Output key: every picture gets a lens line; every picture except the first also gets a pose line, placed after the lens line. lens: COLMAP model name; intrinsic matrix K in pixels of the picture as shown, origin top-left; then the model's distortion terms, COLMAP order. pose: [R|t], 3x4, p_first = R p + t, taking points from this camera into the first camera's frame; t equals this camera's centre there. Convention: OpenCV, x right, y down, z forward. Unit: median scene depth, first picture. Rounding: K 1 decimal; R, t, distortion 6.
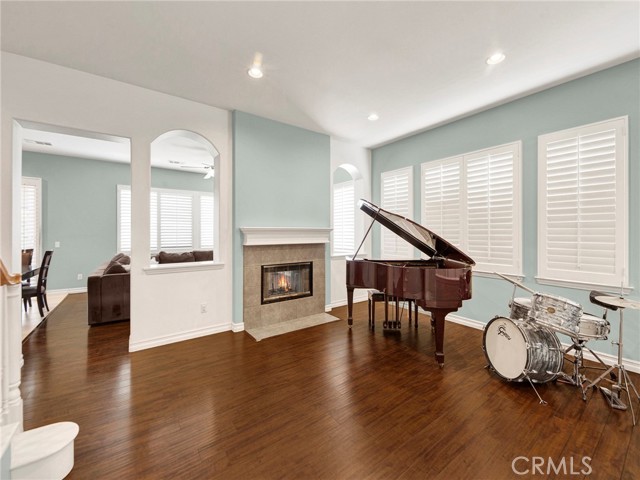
lens RADIAL K [[258.3, 0, 323.2], [0, 258.3, 233.0], [0, 0, 1]] dist [0.011163, -0.007342]
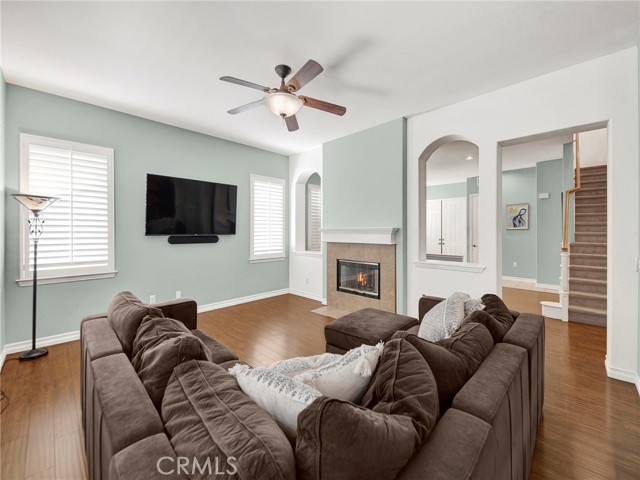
lens RADIAL K [[258.3, 0, 323.2], [0, 258.3, 233.0], [0, 0, 1]] dist [0.011163, -0.007342]
pose [[0.170834, -0.007436, -0.985272, 0.925083], [-0.009004, 0.999918, -0.009107, 0.012738], [0.985259, 0.010428, 0.170753, 0.690241]]
